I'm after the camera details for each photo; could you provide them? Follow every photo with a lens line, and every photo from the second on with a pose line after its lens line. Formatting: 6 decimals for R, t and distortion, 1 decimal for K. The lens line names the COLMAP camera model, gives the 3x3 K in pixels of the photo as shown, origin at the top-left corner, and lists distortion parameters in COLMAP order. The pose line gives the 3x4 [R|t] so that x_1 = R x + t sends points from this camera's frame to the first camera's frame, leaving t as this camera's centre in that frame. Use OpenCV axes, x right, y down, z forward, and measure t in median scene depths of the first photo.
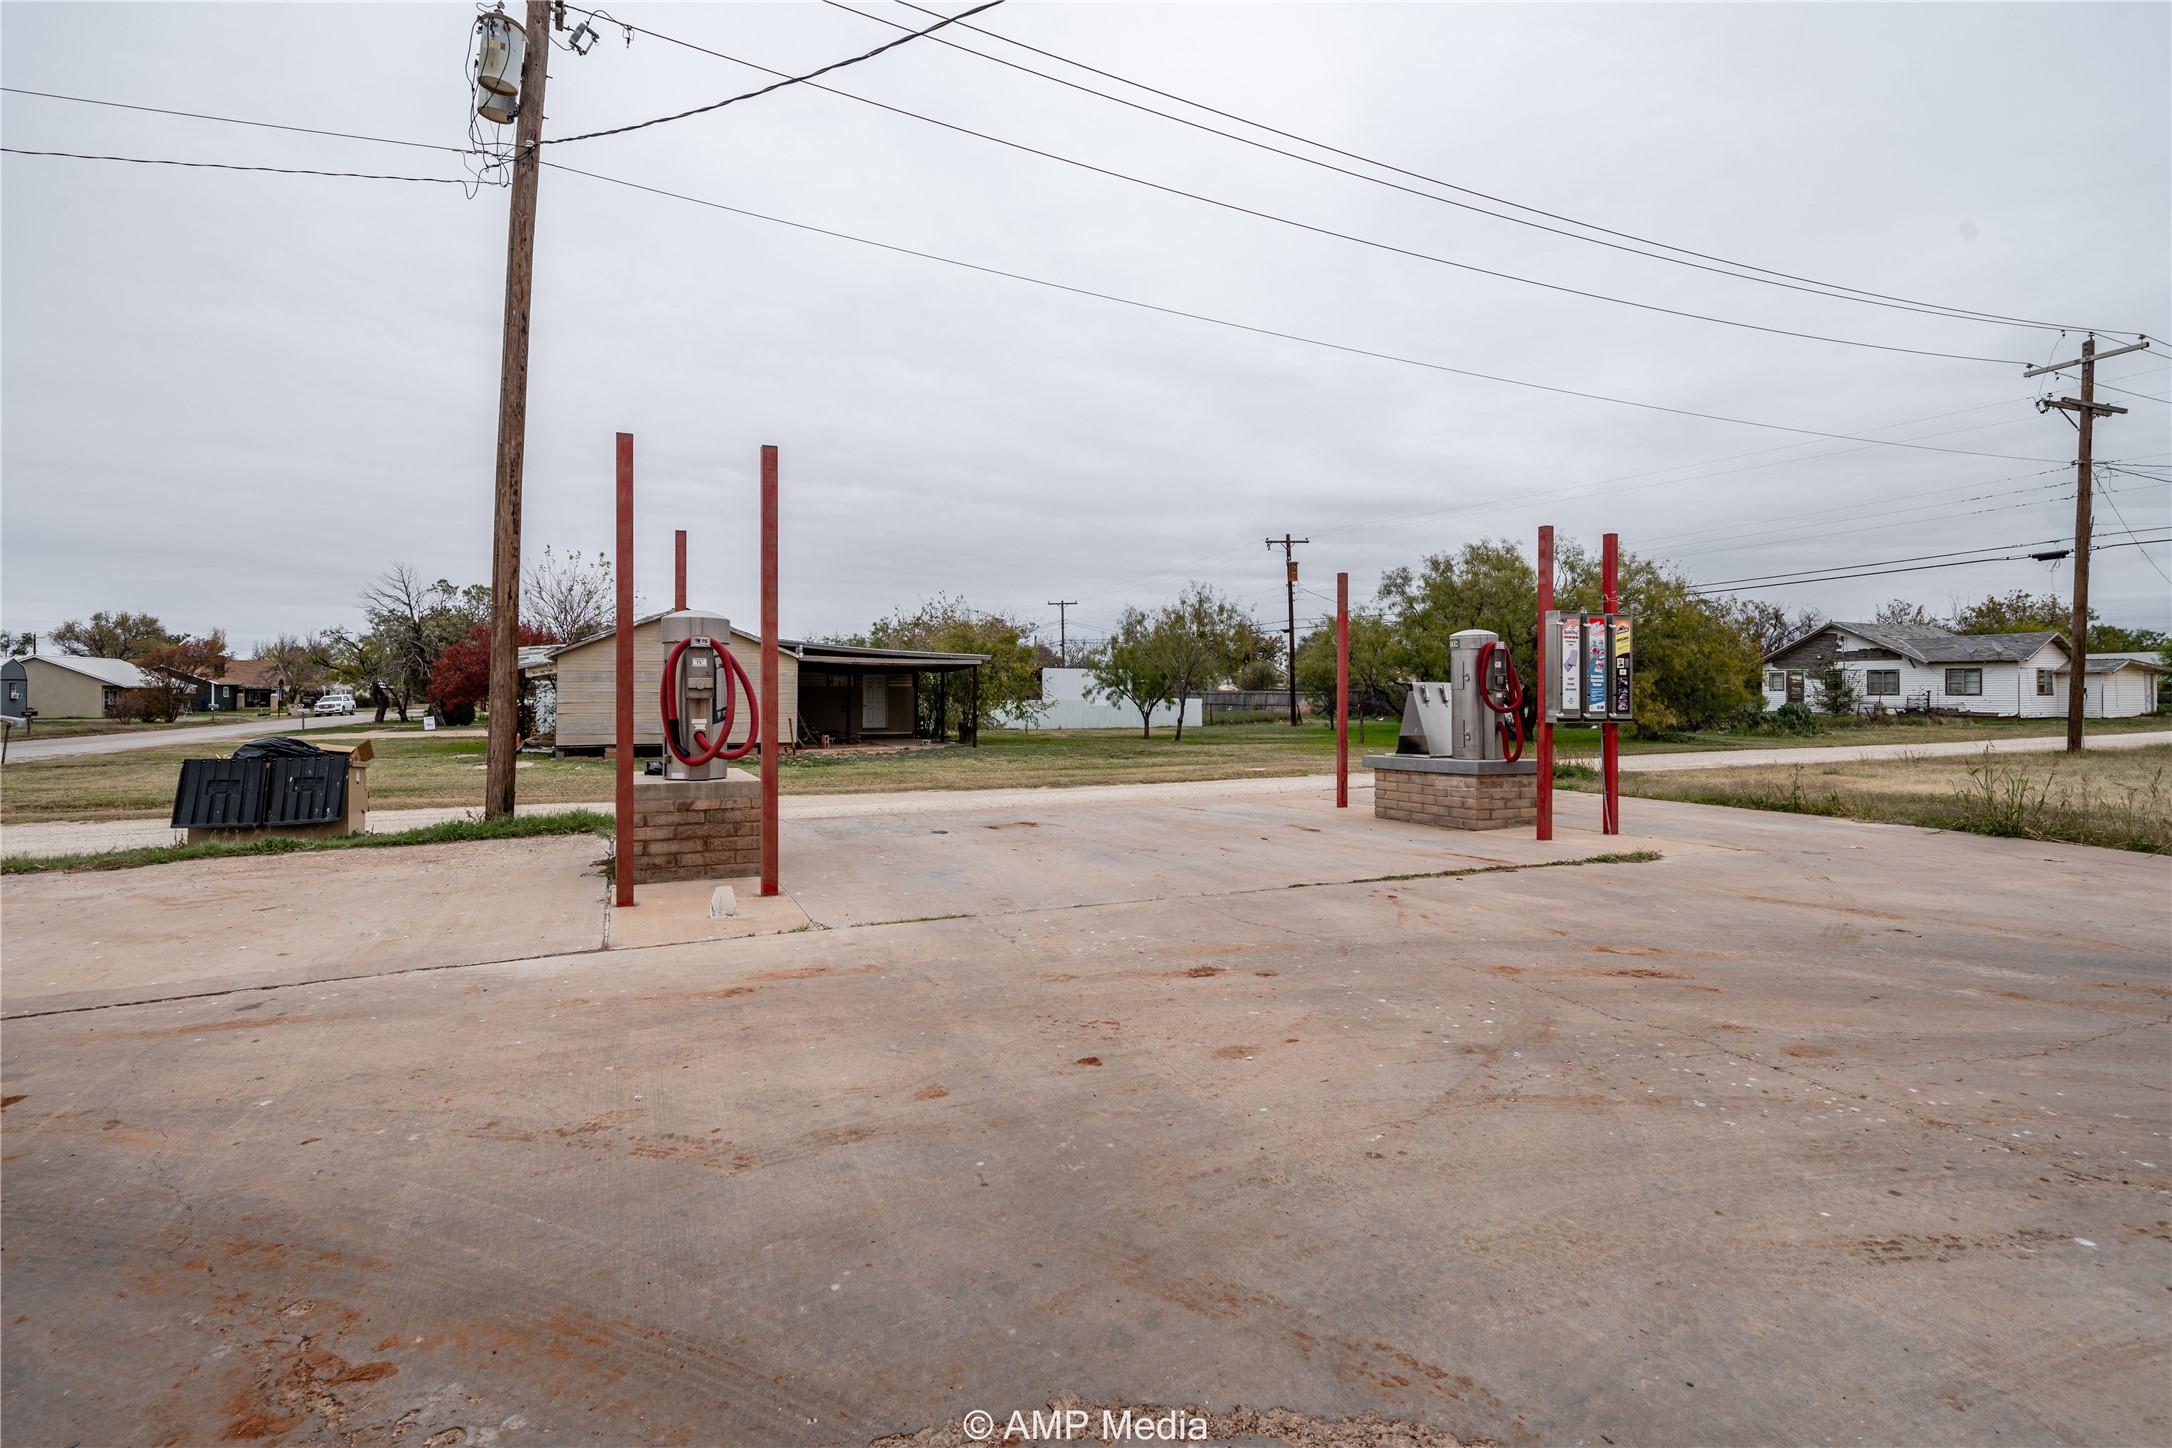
lens RADIAL K [[1090.8, 0, 1101.2], [0, 1090.8, 708.4], [0, 0, 1]] dist [-0.016067, -0.000804]
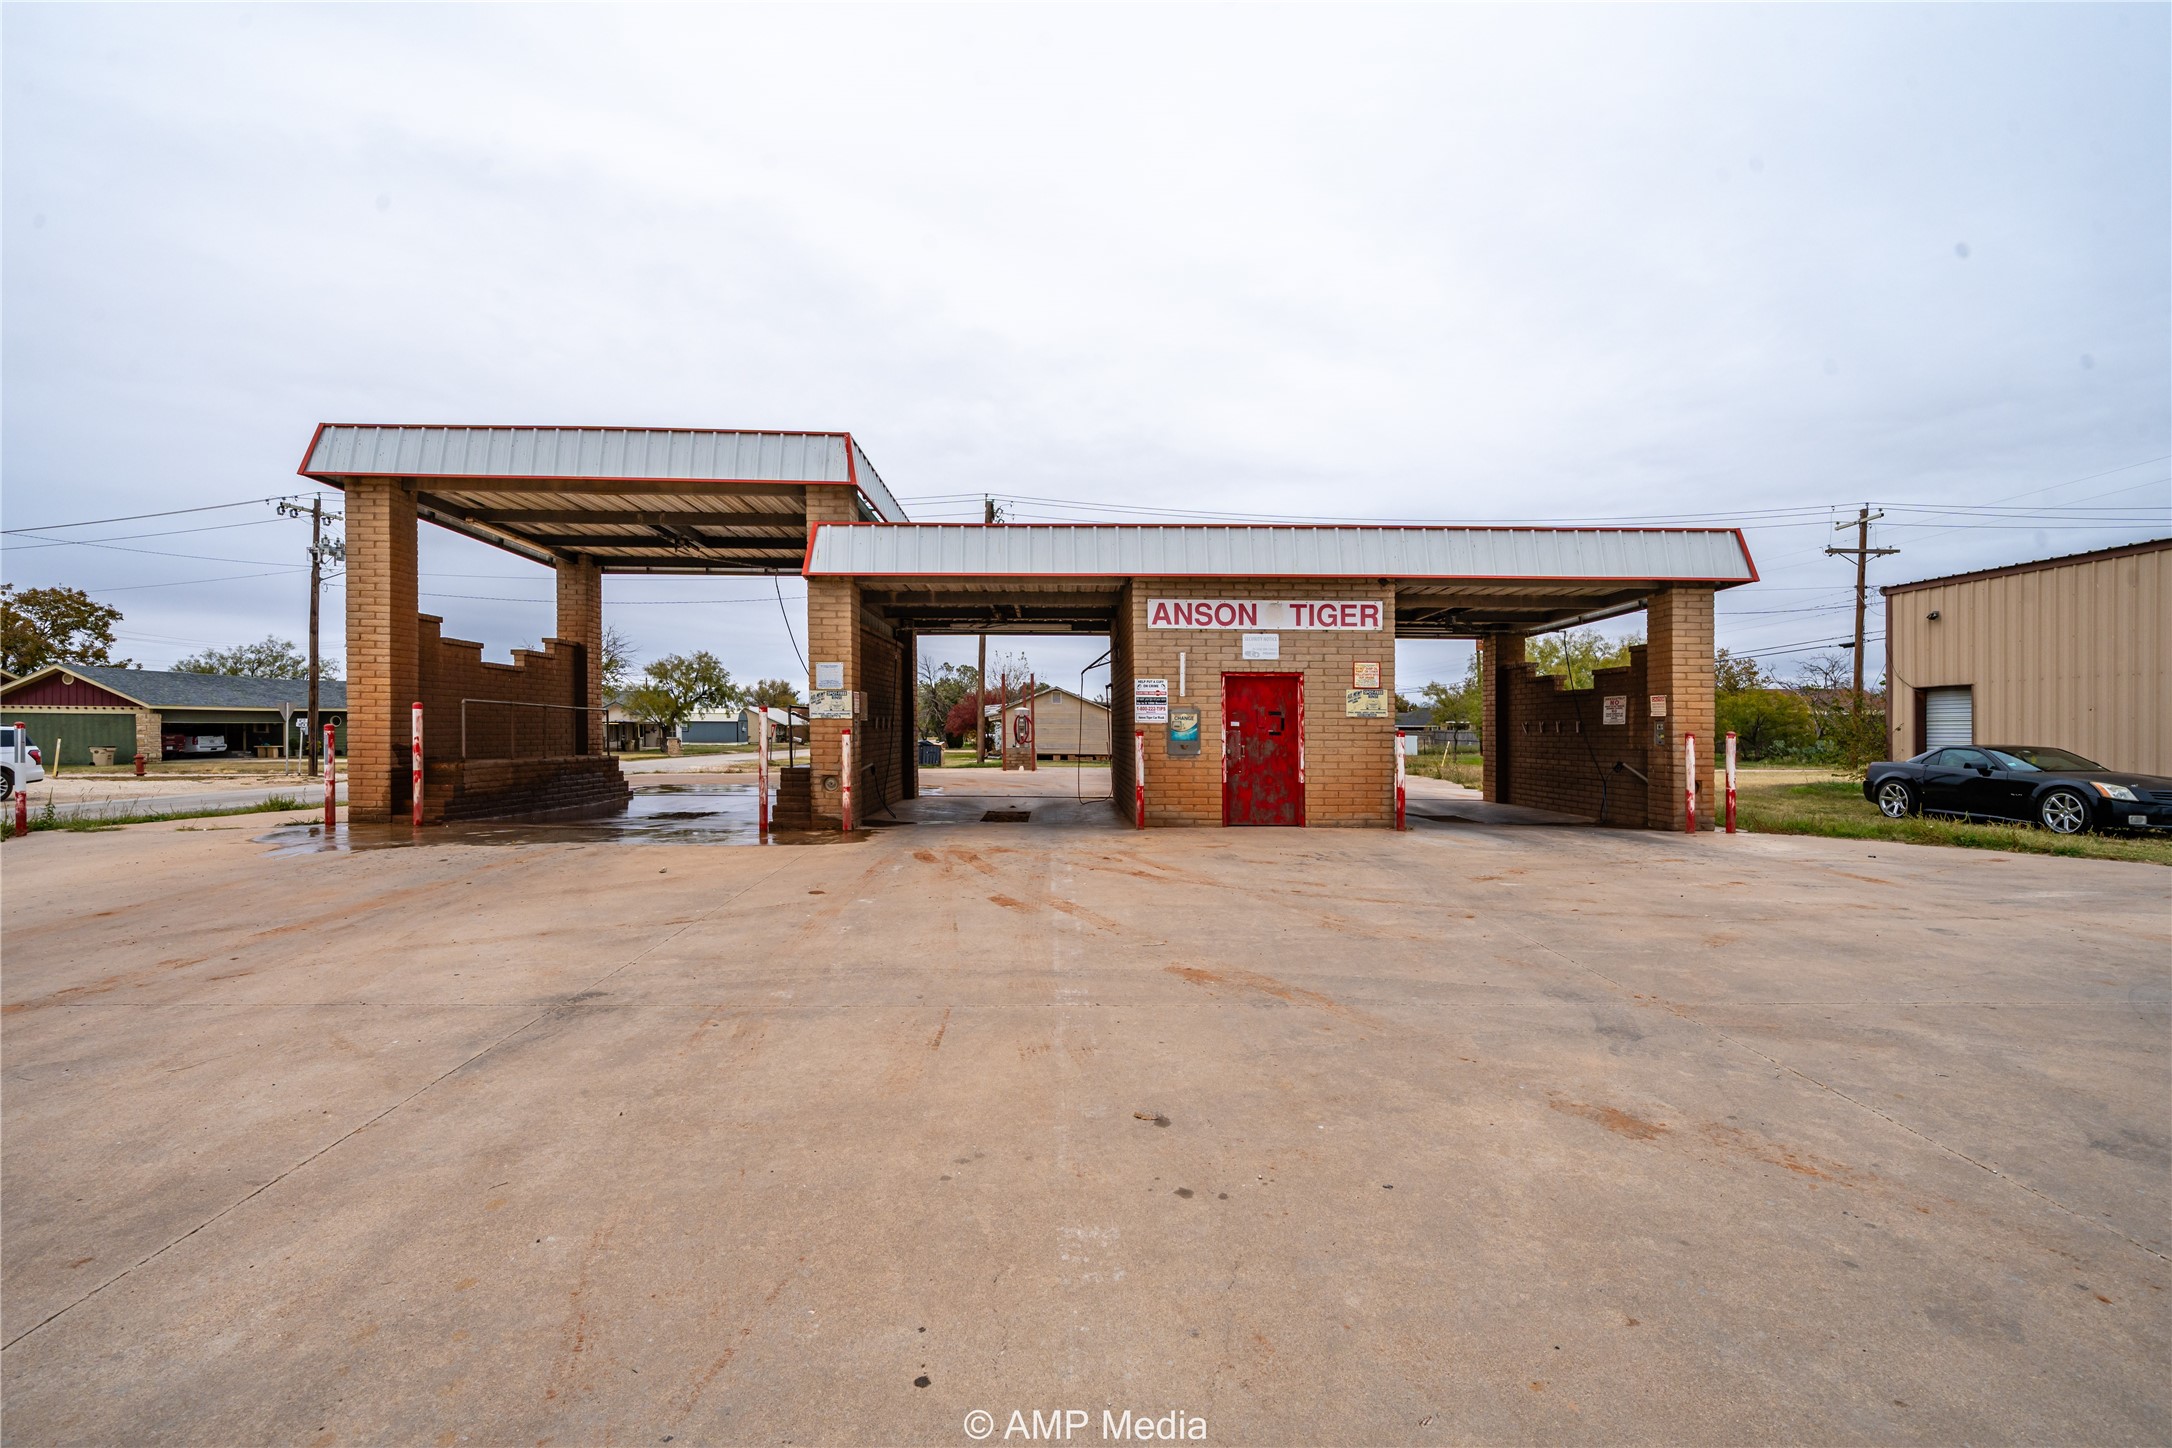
lens RADIAL K [[965.3, 0, 1049.7], [0, 965.3, 742.4], [0, 0, 1]] dist [-0.003471, -0.000563]
pose [[0.910794, 0.010205, -0.412735, 0.244244], [-0.011870, 0.999928, -0.001470, 0.010071], [0.412690, 0.006238, 0.910850, -0.460431]]
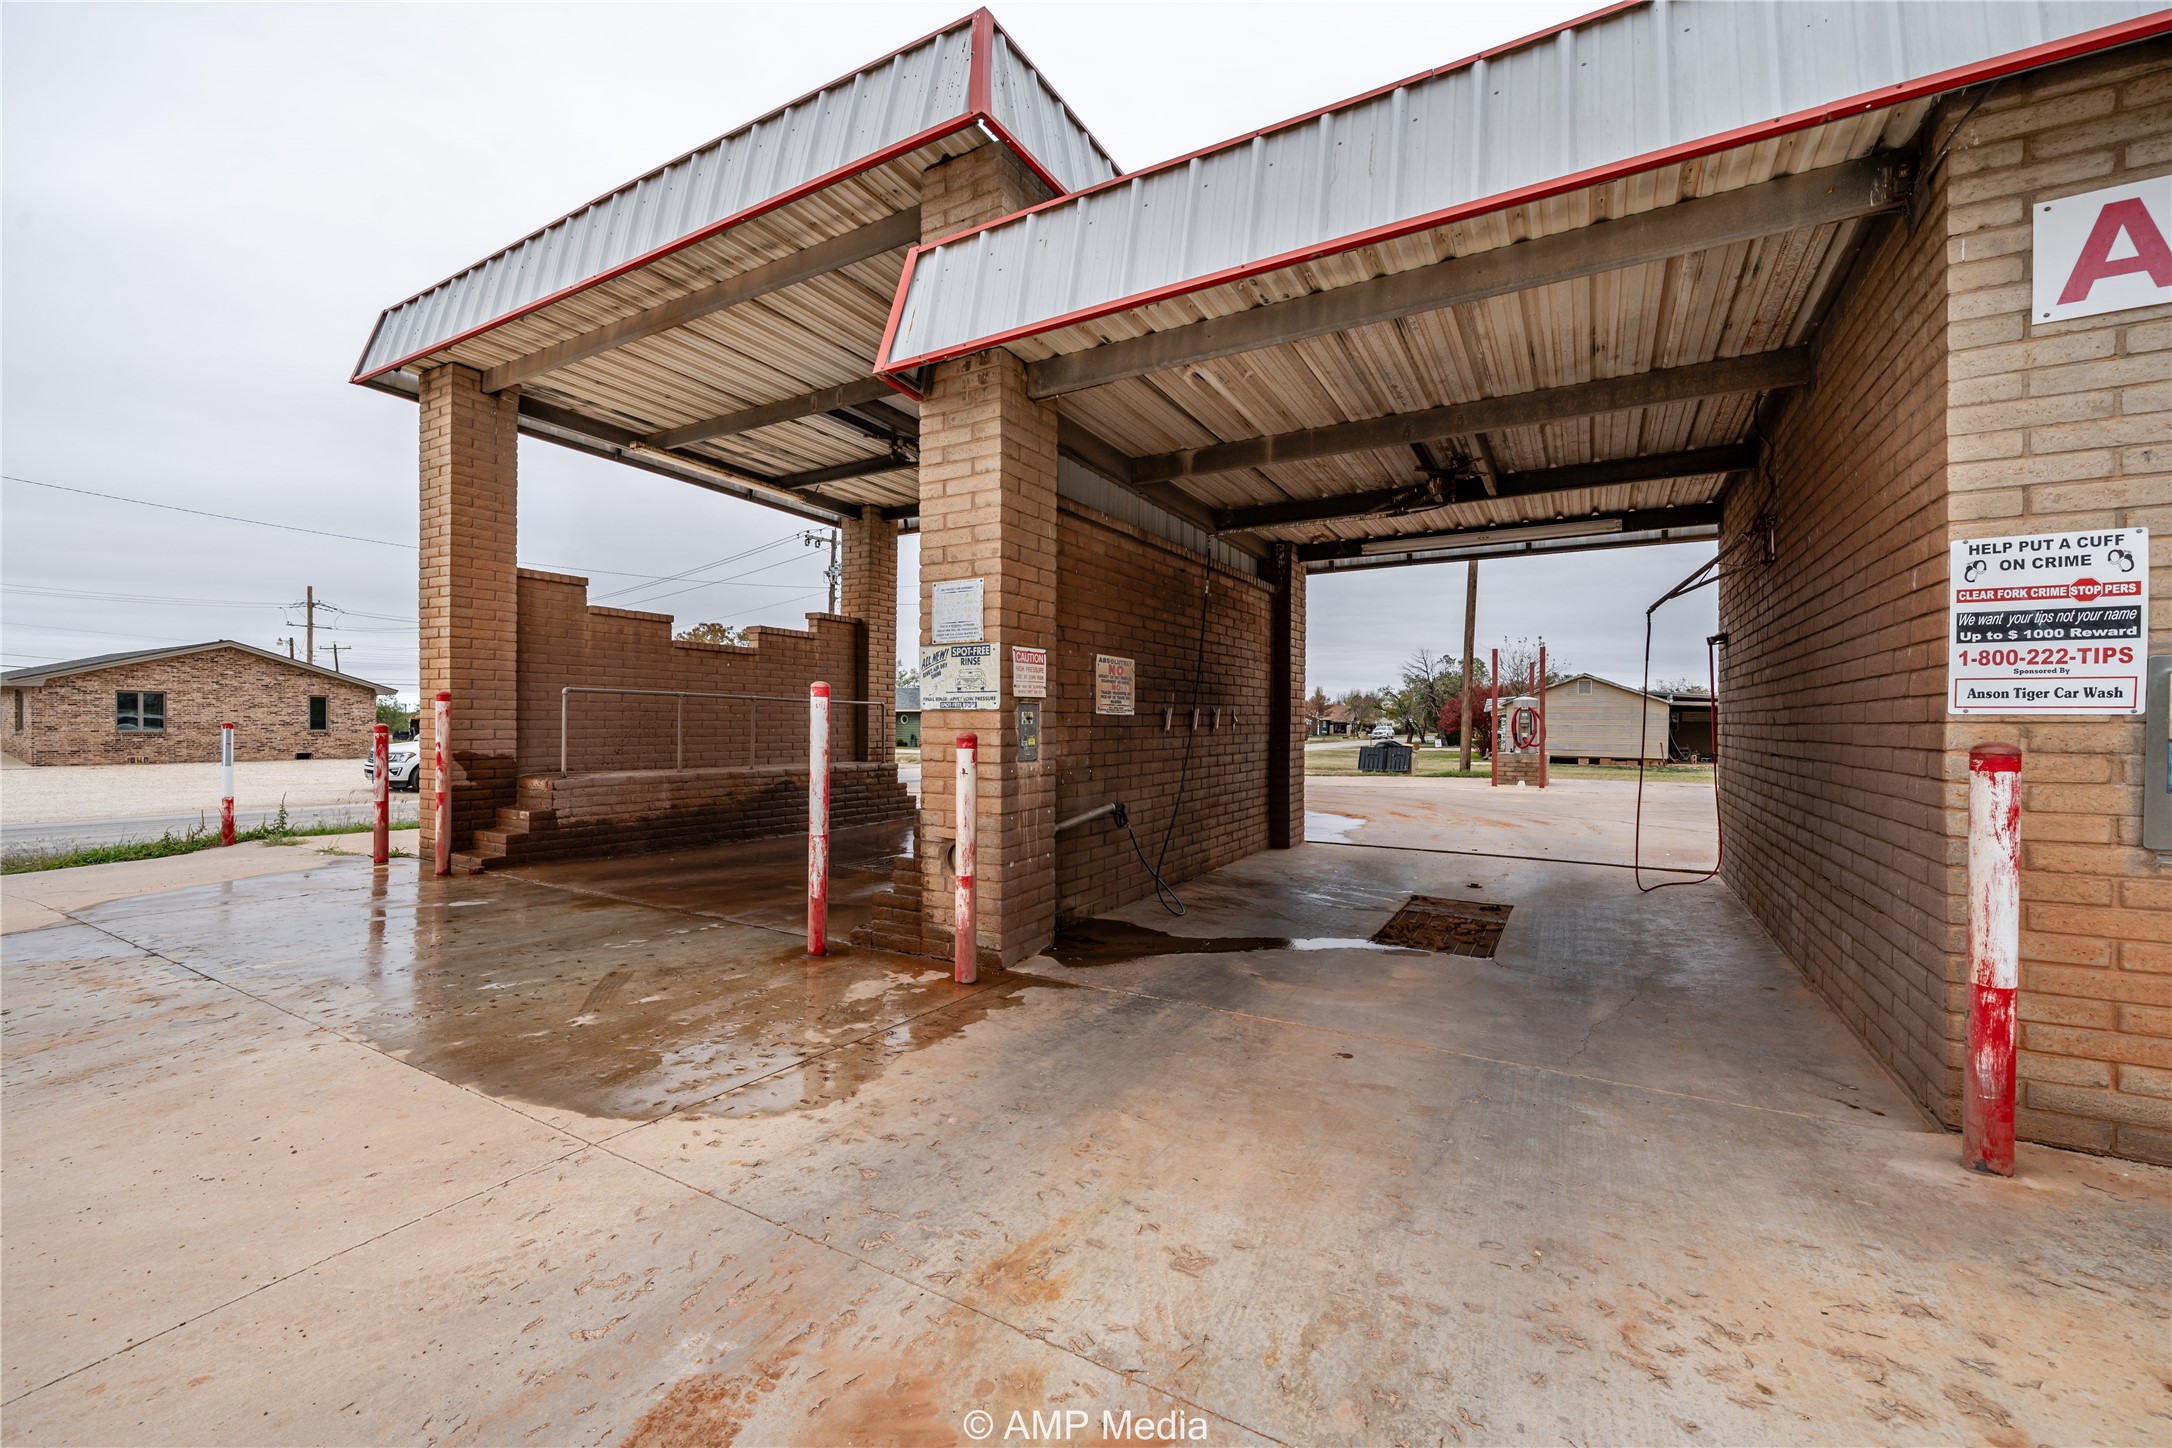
lens RADIAL K [[848.4, 0, 1060.6], [0, 848.4, 718.8], [0, 0, 1]] dist [-0.001820, -0.000049]
pose [[0.563027, -0.001788, -0.826437, 0.147652], [-0.017259, 0.999754, -0.013921, 0.004845], [0.826258, 0.022101, 0.562858, -0.241475]]
